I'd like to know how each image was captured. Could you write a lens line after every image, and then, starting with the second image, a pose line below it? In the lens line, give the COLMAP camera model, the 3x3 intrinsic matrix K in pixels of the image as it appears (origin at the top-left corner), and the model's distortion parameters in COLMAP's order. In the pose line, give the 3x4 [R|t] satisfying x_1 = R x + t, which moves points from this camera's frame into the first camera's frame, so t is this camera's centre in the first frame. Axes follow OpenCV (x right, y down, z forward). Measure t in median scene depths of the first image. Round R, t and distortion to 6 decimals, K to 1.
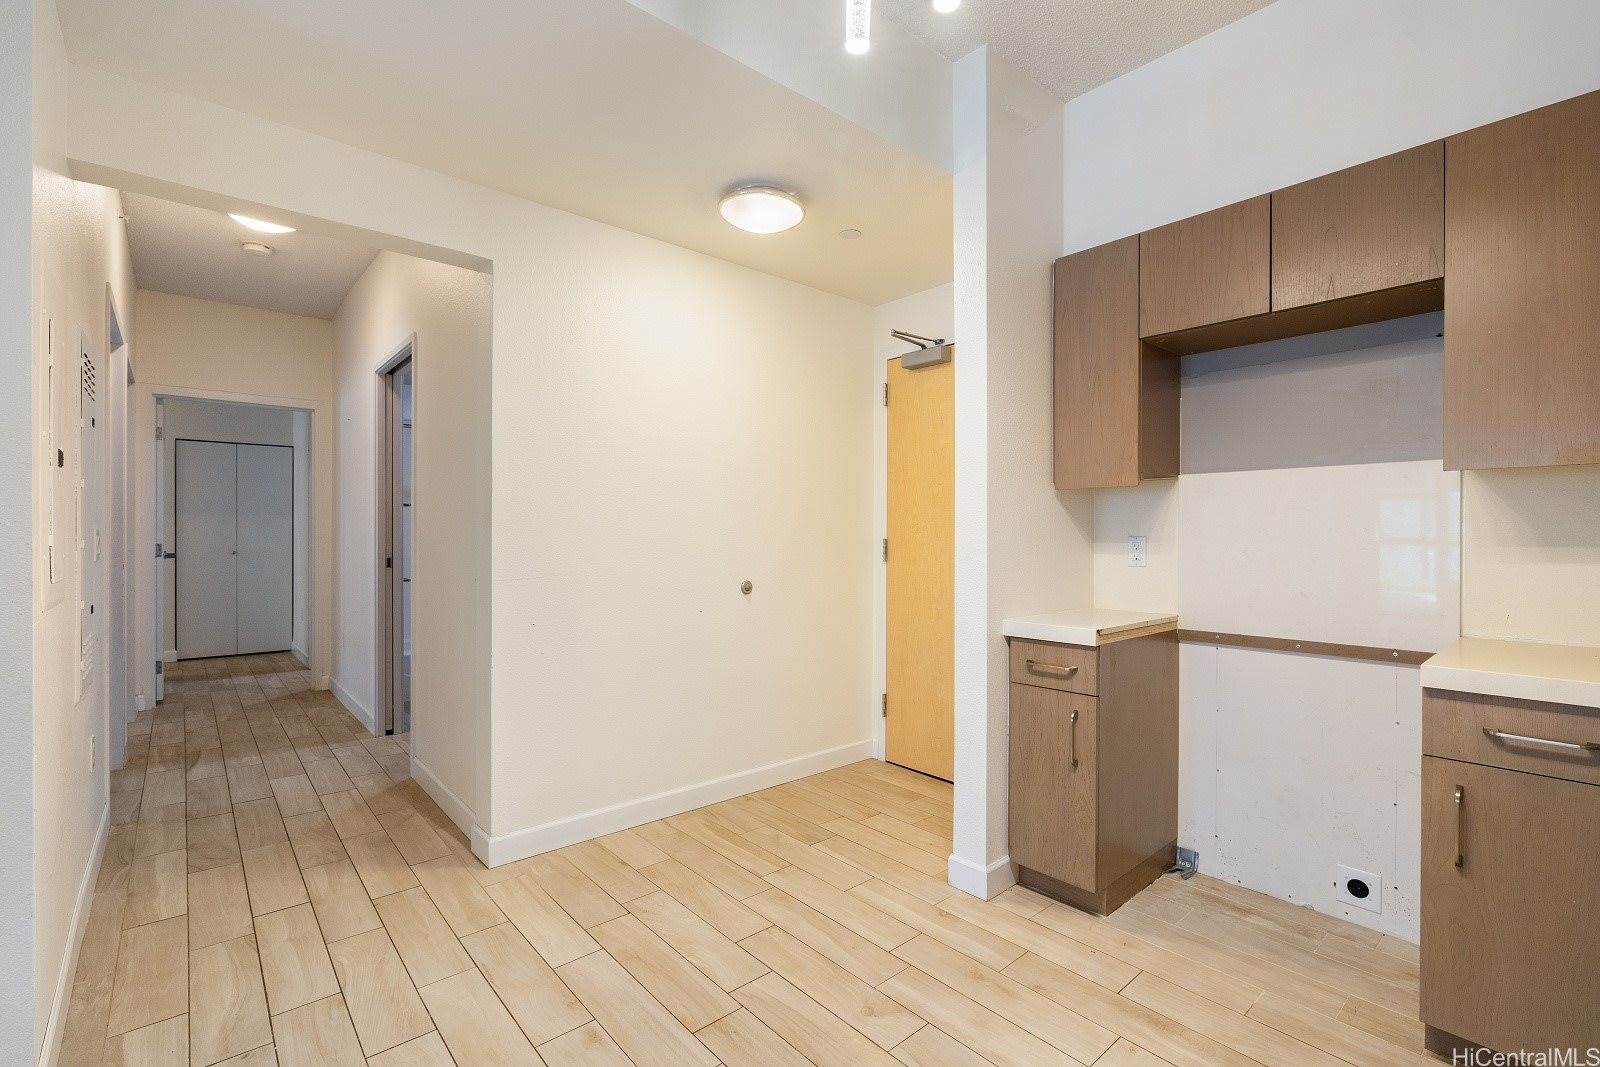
lens RADIAL K [[712.8, 0, 802.5], [0, 712.8, 541.6], [0, 0, 1]] dist [-0.005199, -0.000013]
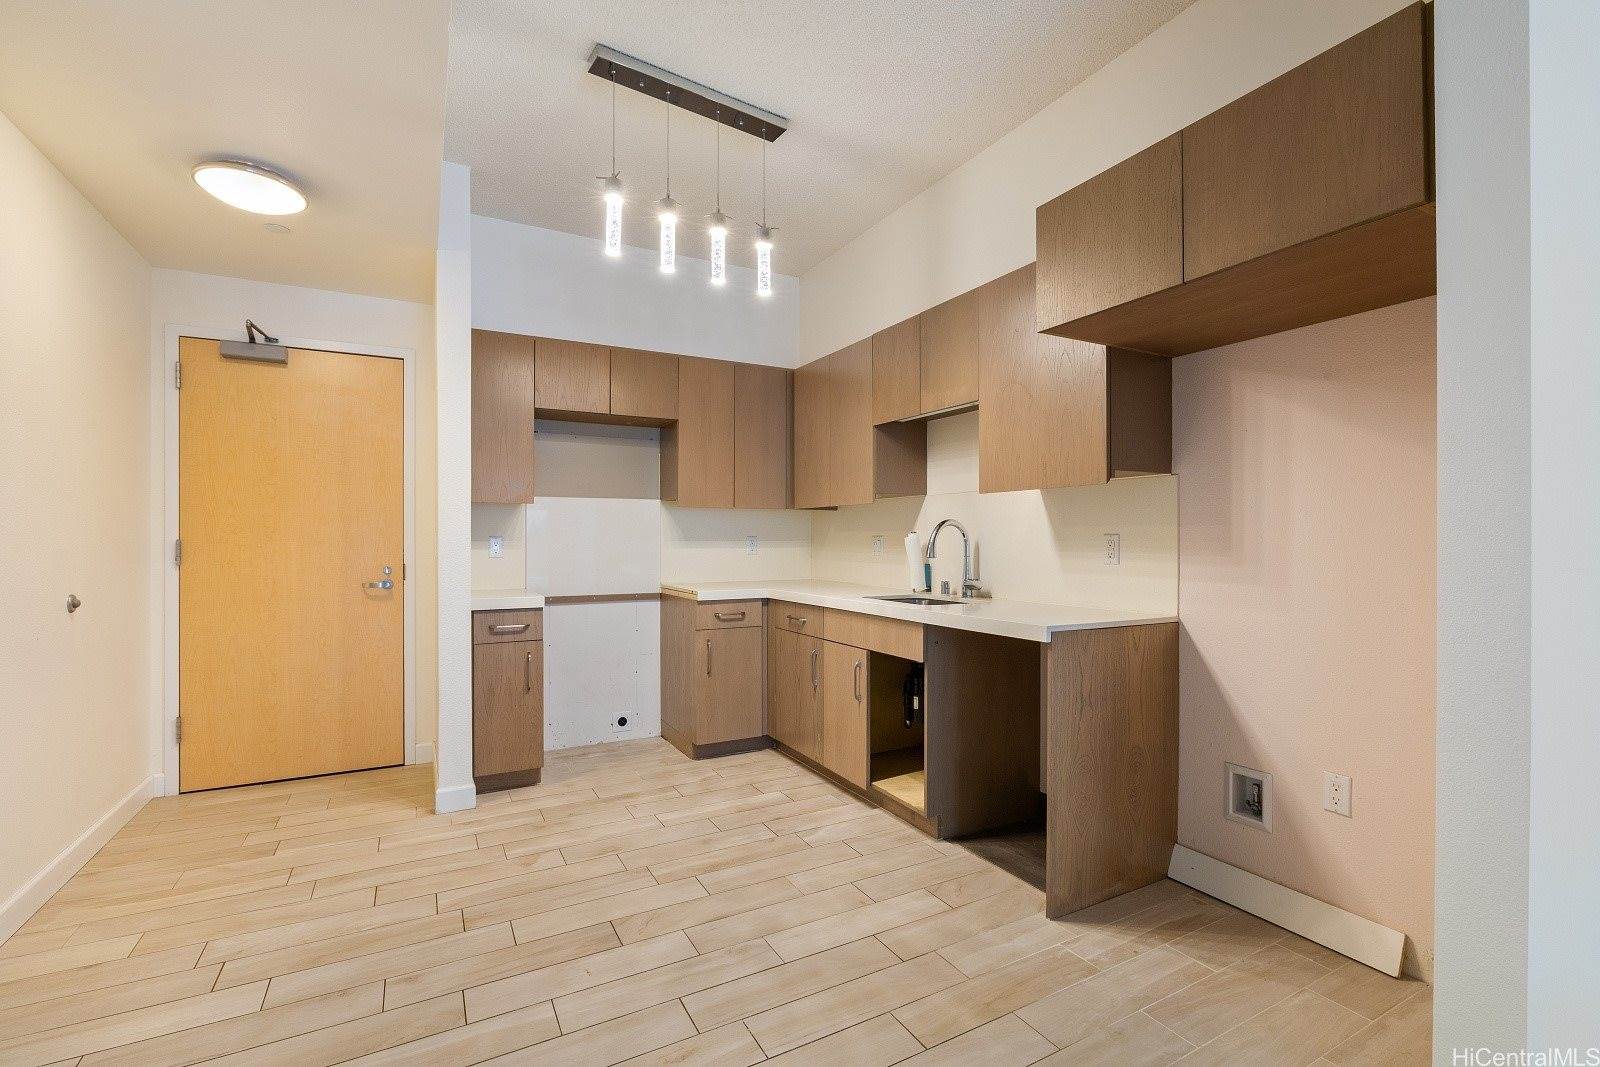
lens RADIAL K [[712.8, 0, 807.1], [0, 712.8, 537.4], [0, 0, 1]] dist [-0.005199, -0.000013]
pose [[0.220878, -0.003739, 0.975294, -0.931125], [0.004984, 0.999984, 0.002705, -0.006822], [-0.975289, 0.004263, 0.220893, 0.090523]]
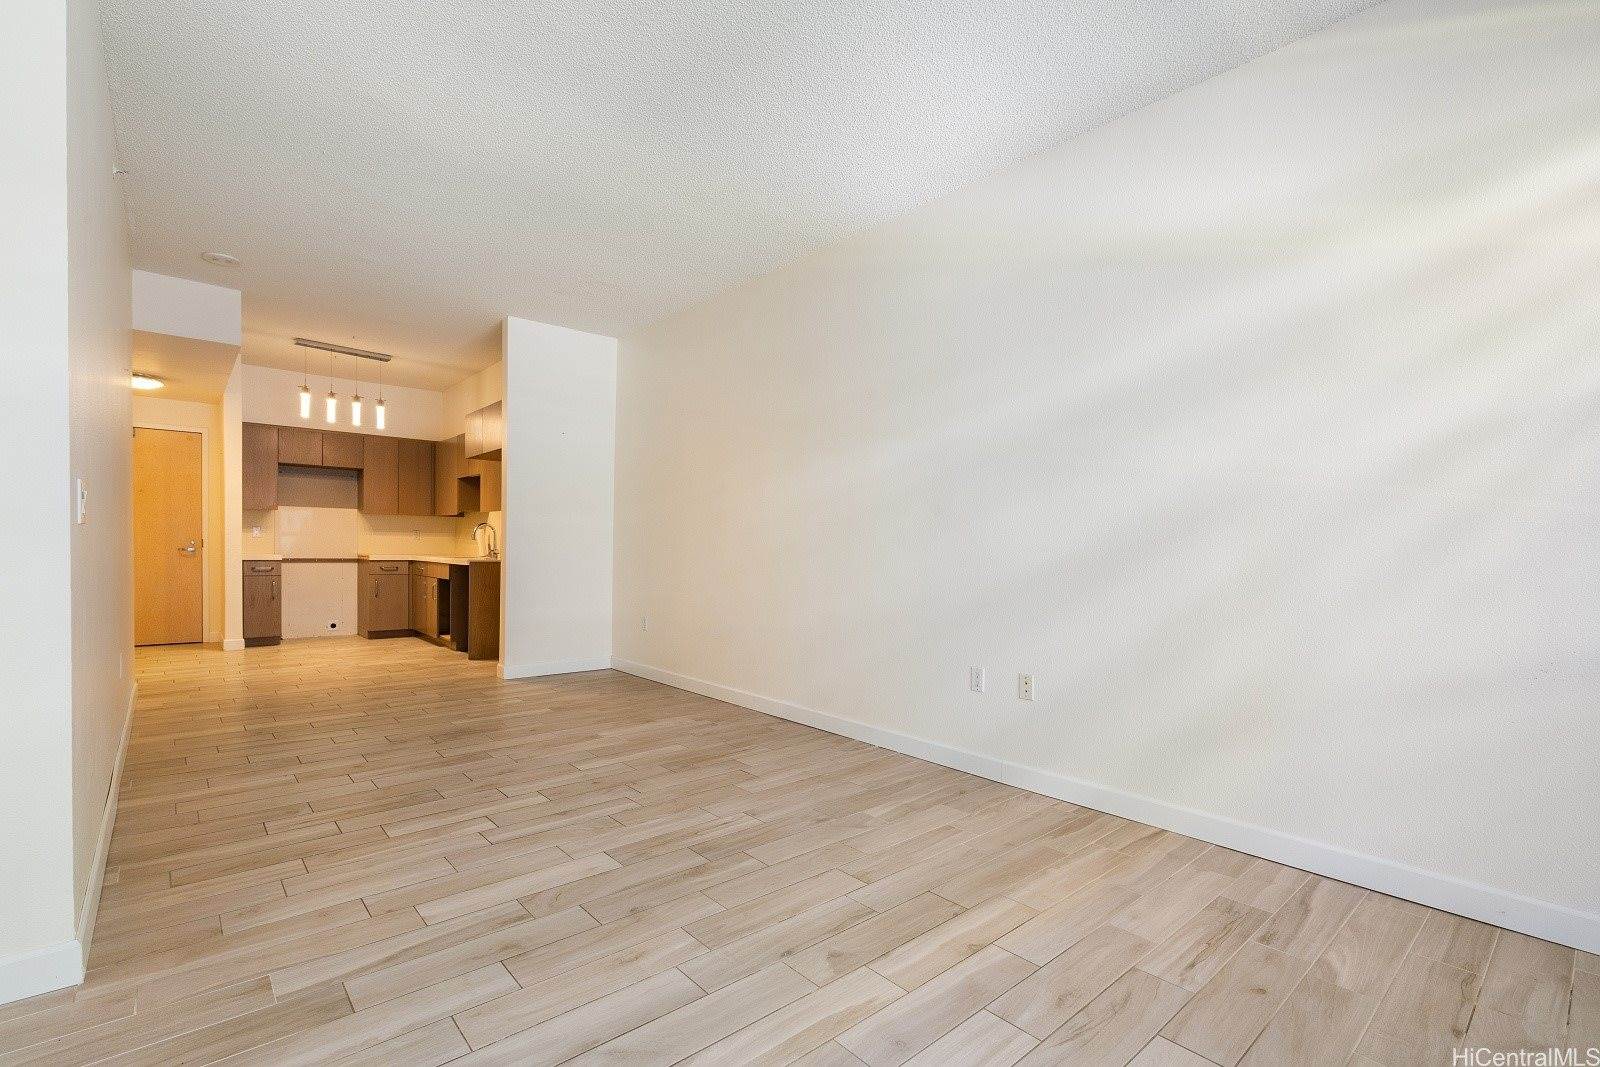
lens RADIAL K [[712.8, 0, 803.7], [0, 712.8, 558.6], [0, 0, 1]] dist [-0.005199, -0.000013]
pose [[-0.003388, -0.024287, 0.999699, -2.726944], [-0.013030, 0.999621, 0.024241, 0.026835], [-0.999909, -0.012943, -0.003703, -1.321151]]
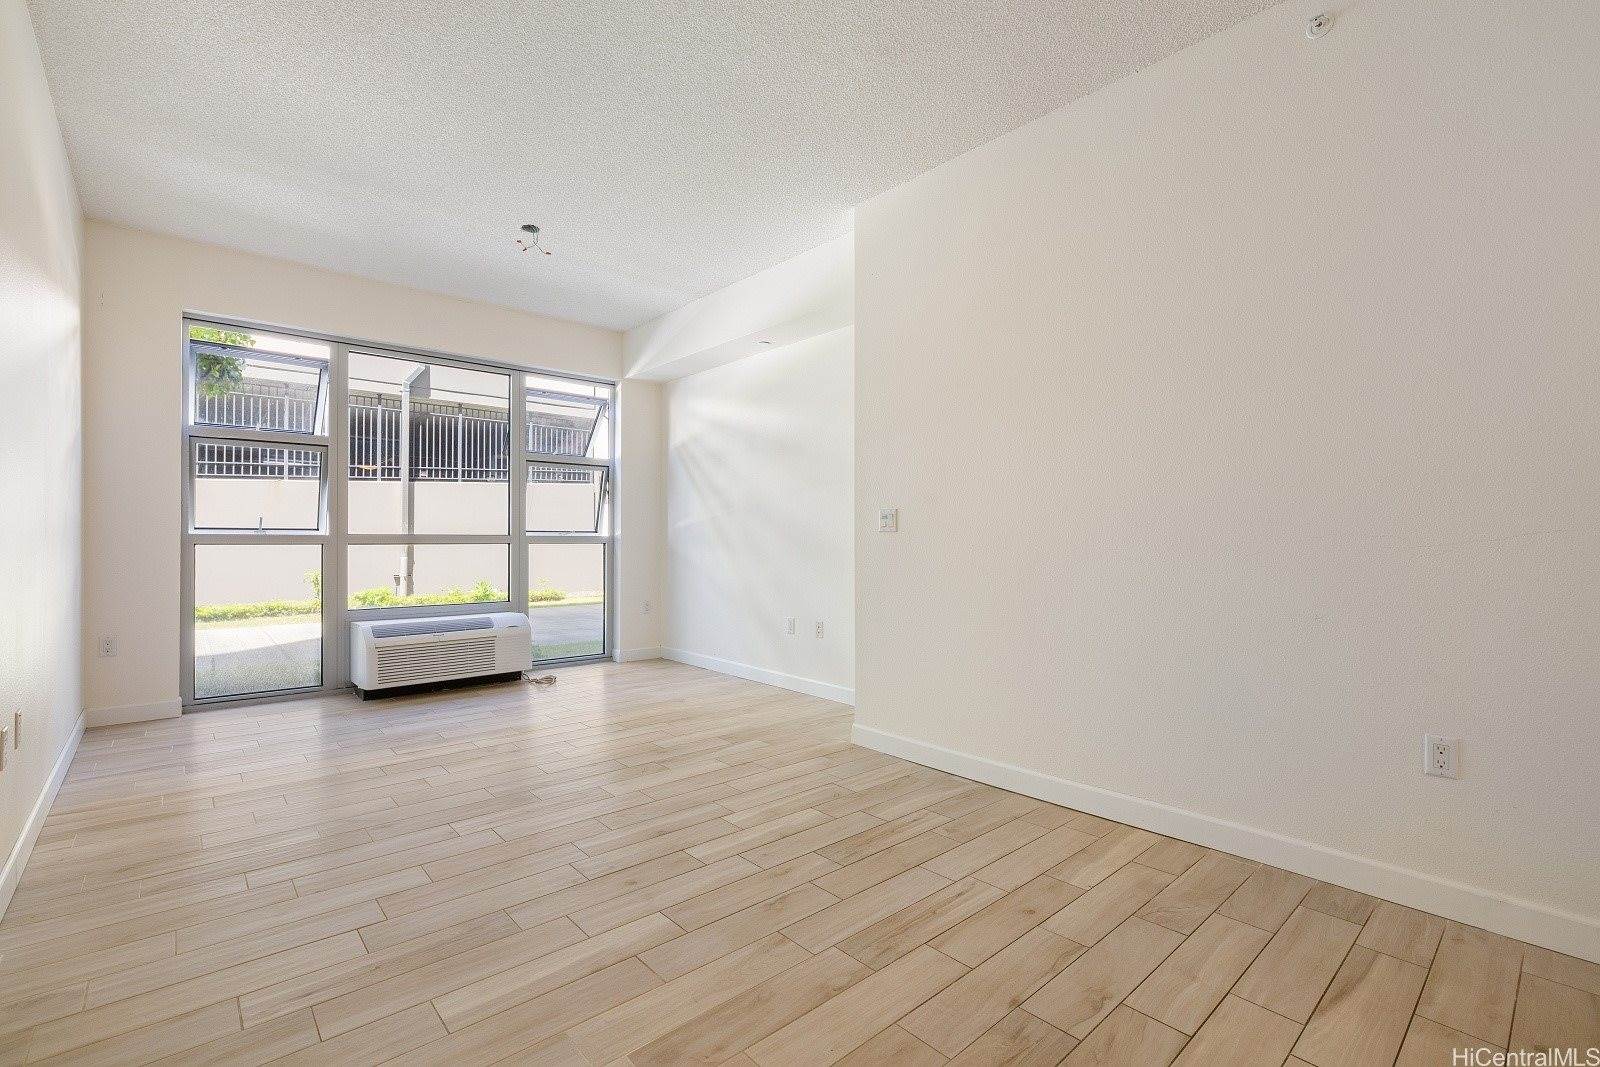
lens RADIAL K [[712.8, 0, 798.4], [0, 712.8, 535.3], [0, 0, 1]] dist [-0.005199, -0.000013]
pose [[-0.000509, -0.017482, -0.999847, -0.308856], [-0.005705, 0.999831, -0.017479, 0.055374], [0.999984, 0.005695, -0.000608, -0.683432]]
